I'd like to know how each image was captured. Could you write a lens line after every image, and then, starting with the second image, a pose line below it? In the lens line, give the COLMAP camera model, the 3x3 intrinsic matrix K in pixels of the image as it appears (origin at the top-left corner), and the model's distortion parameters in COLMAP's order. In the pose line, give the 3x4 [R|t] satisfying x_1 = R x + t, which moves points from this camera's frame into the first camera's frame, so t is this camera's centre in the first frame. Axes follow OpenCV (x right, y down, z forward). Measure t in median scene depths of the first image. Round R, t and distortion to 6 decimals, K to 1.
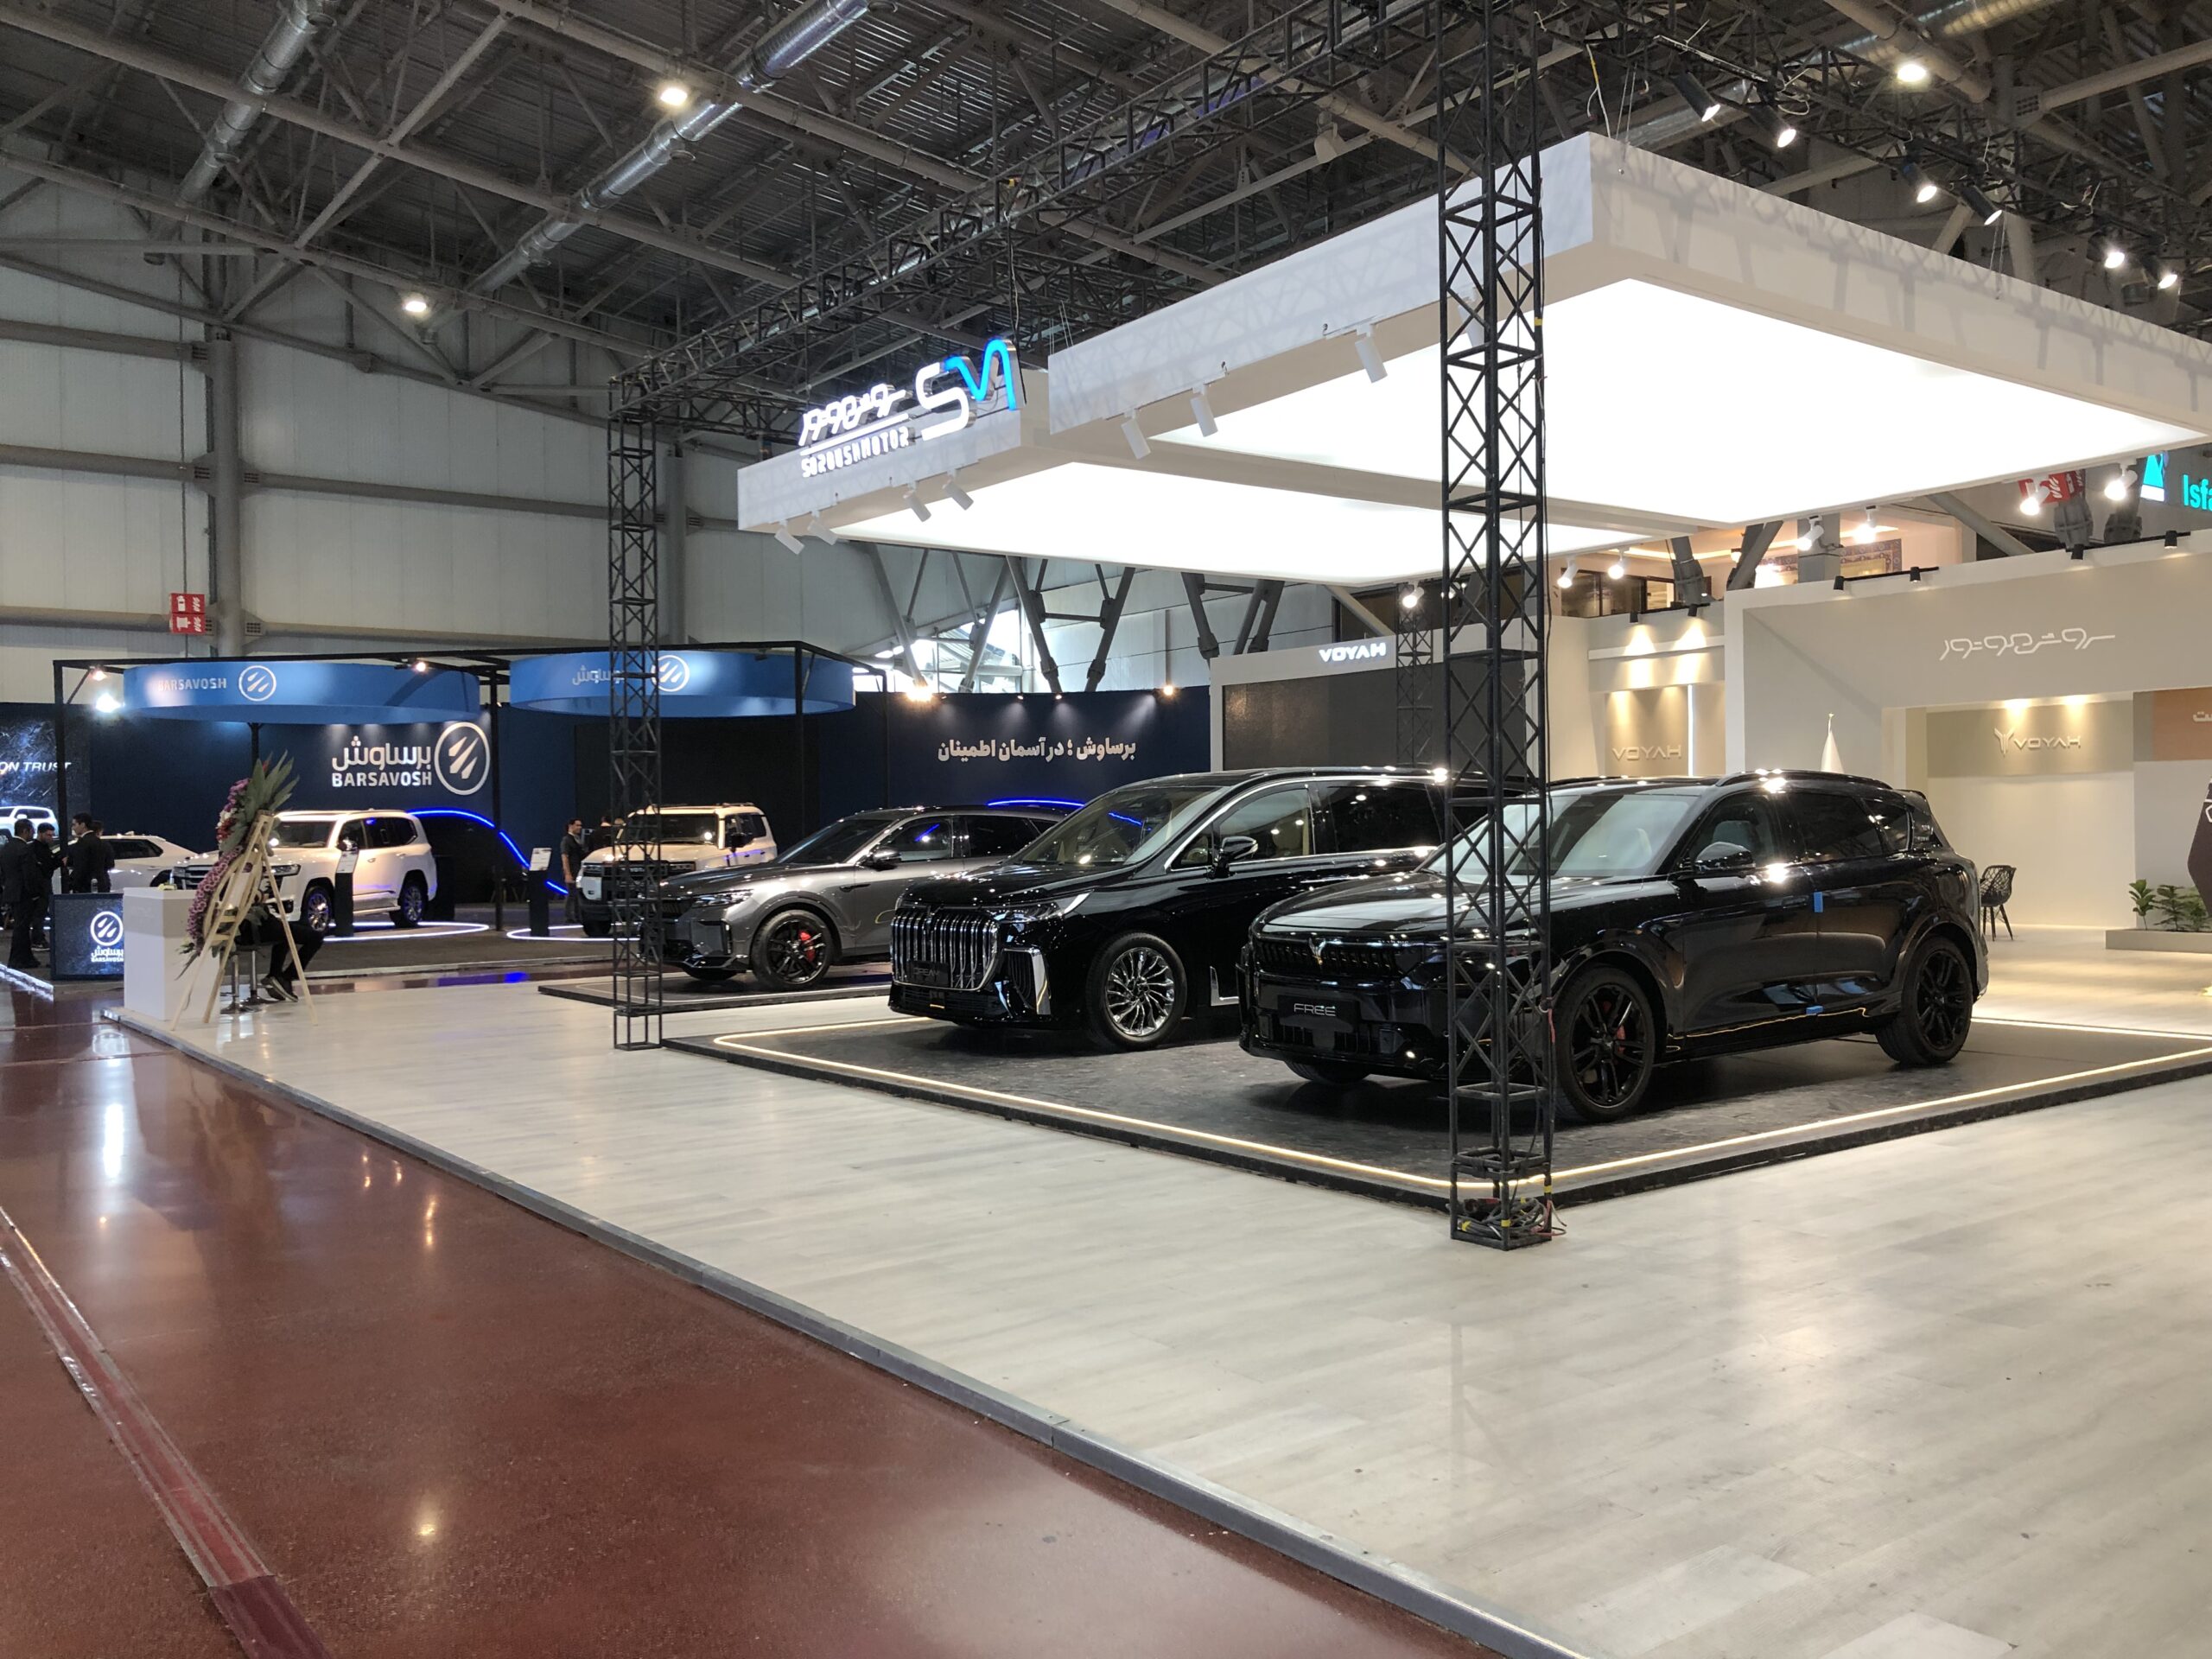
lens RADIAL K [[1822.3, 0, 1106.0], [0, 1822.3, 829.5], [0, 0, 1]] dist [-0.010268, -0.009217]
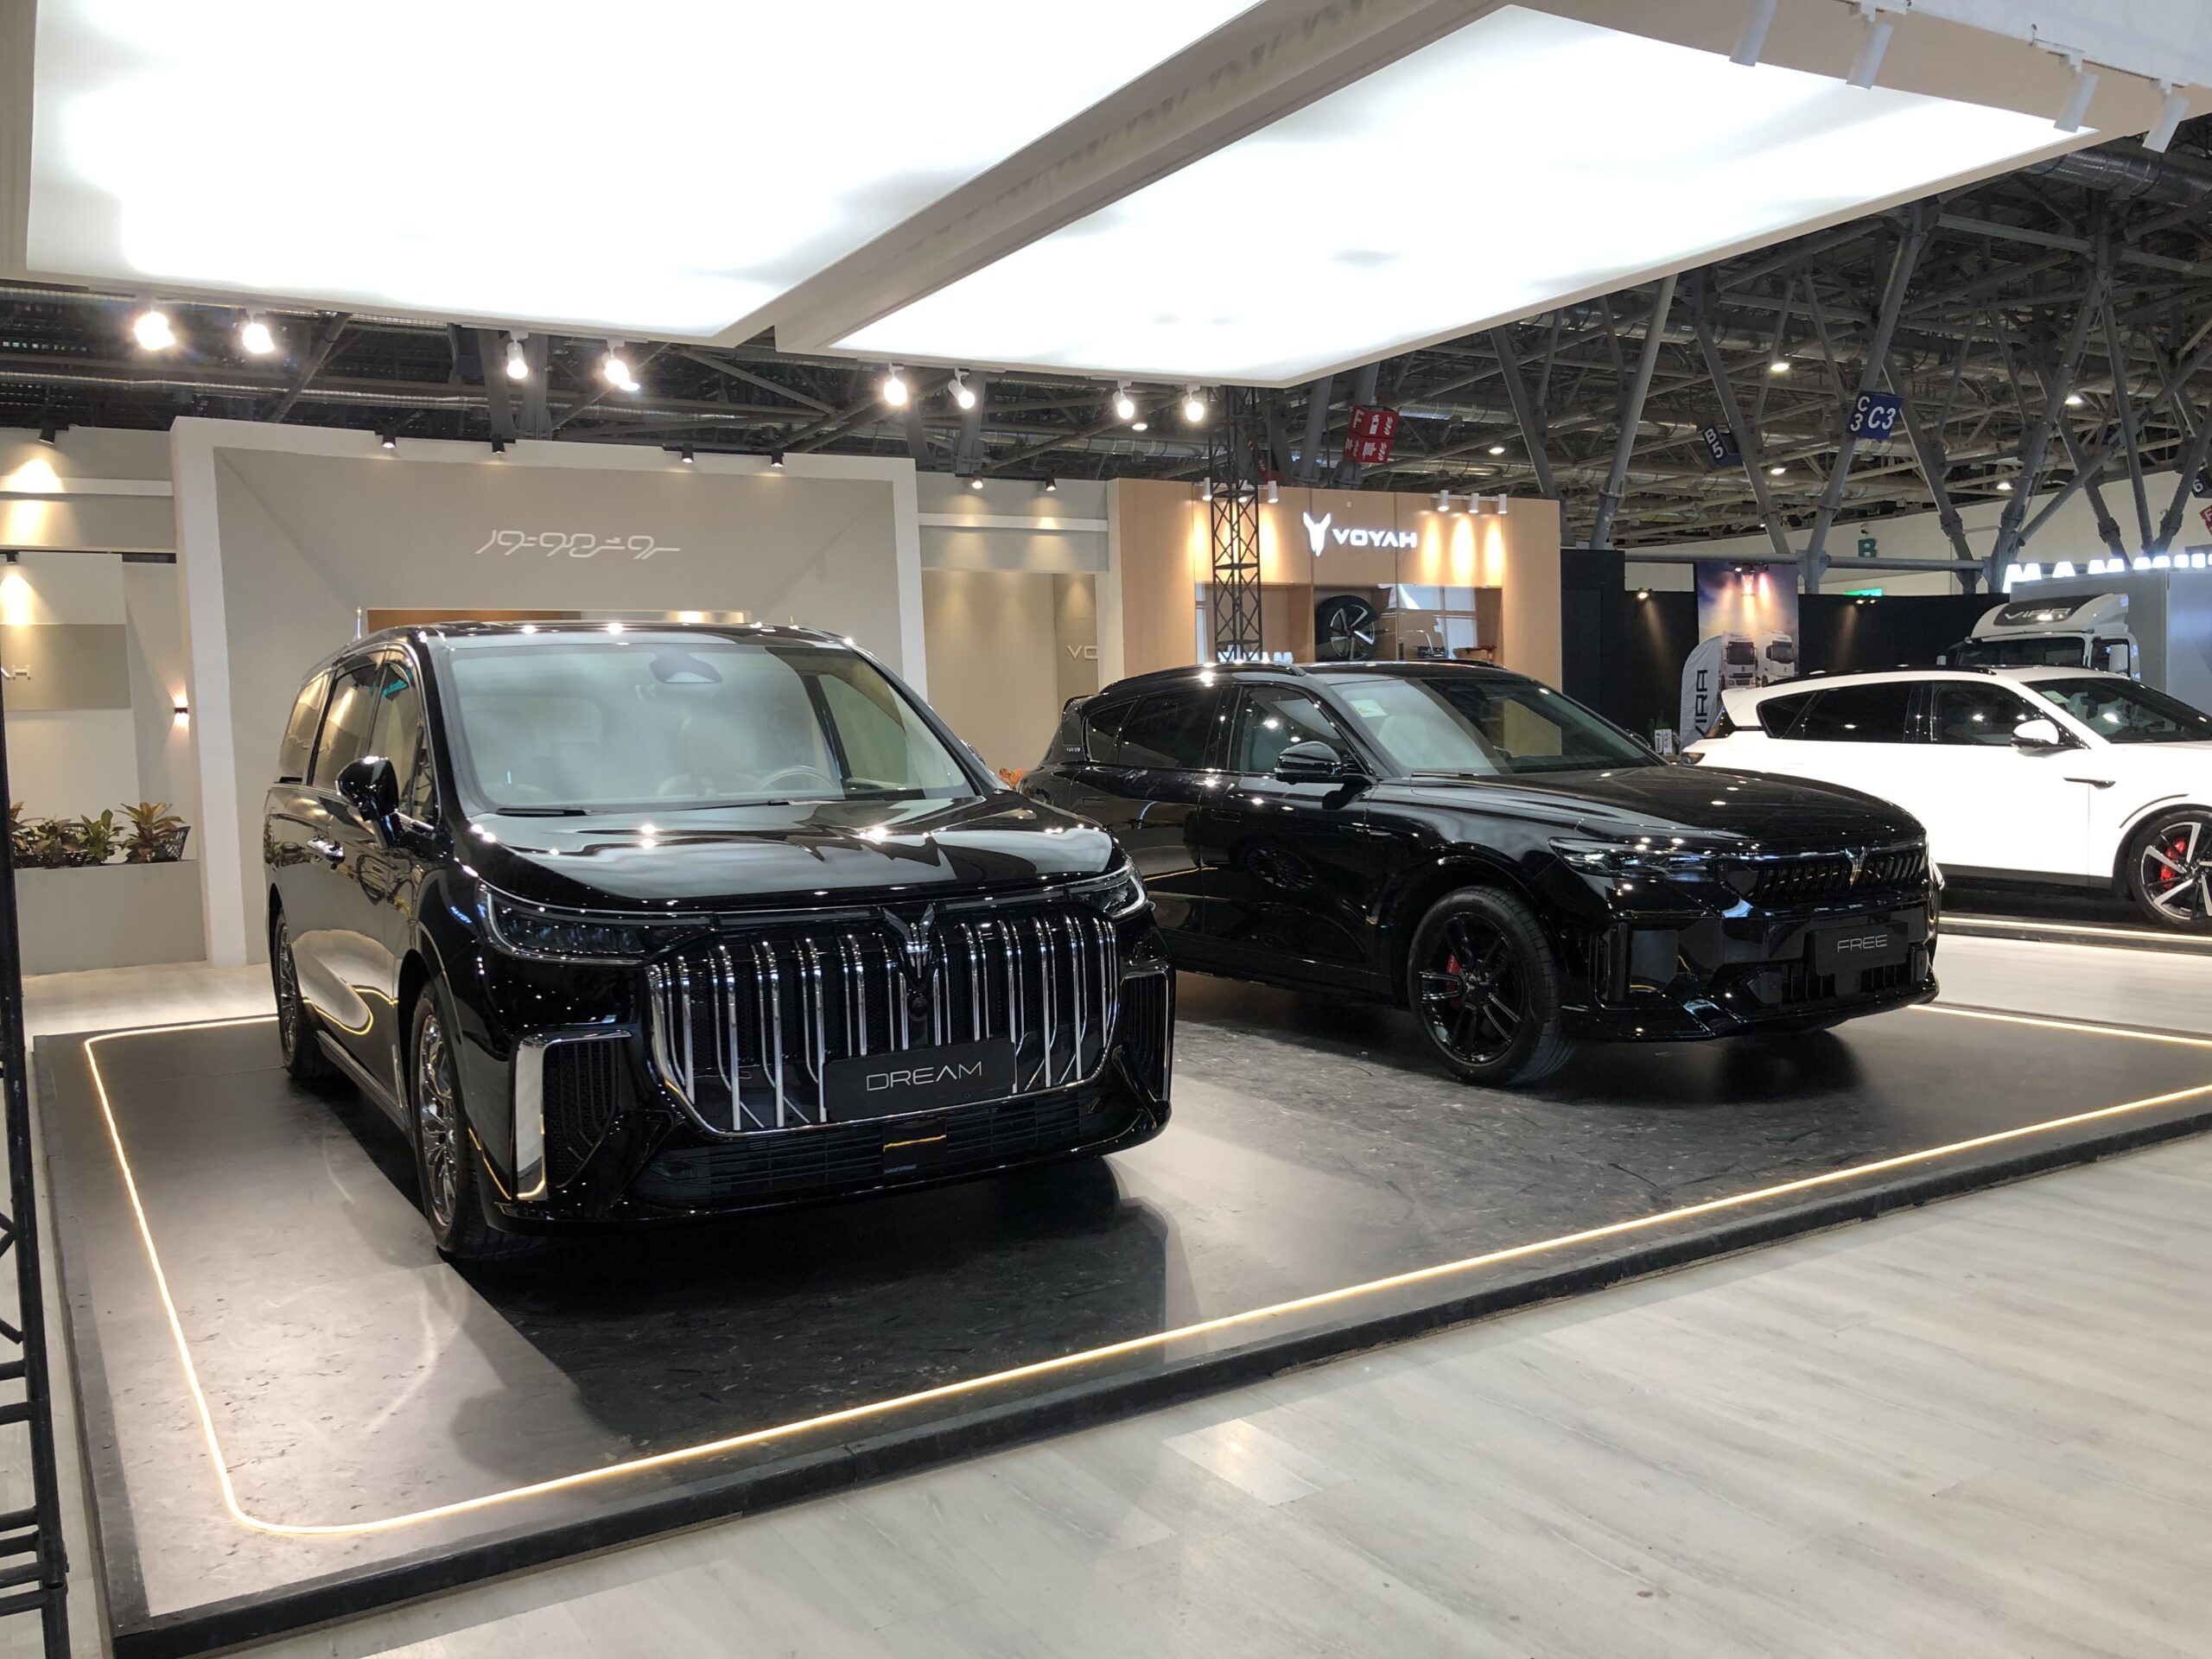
lens RADIAL K [[1822.3, 0, 1106.0], [0, 1822.3, 829.5], [0, 0, 1]] dist [-0.010268, -0.009217]
pose [[0.093743, -0.054139, 0.994123, -0.768815], [0.013494, 0.998498, 0.053105, -0.016767], [-0.995505, 0.008436, 0.094333, 1.414360]]
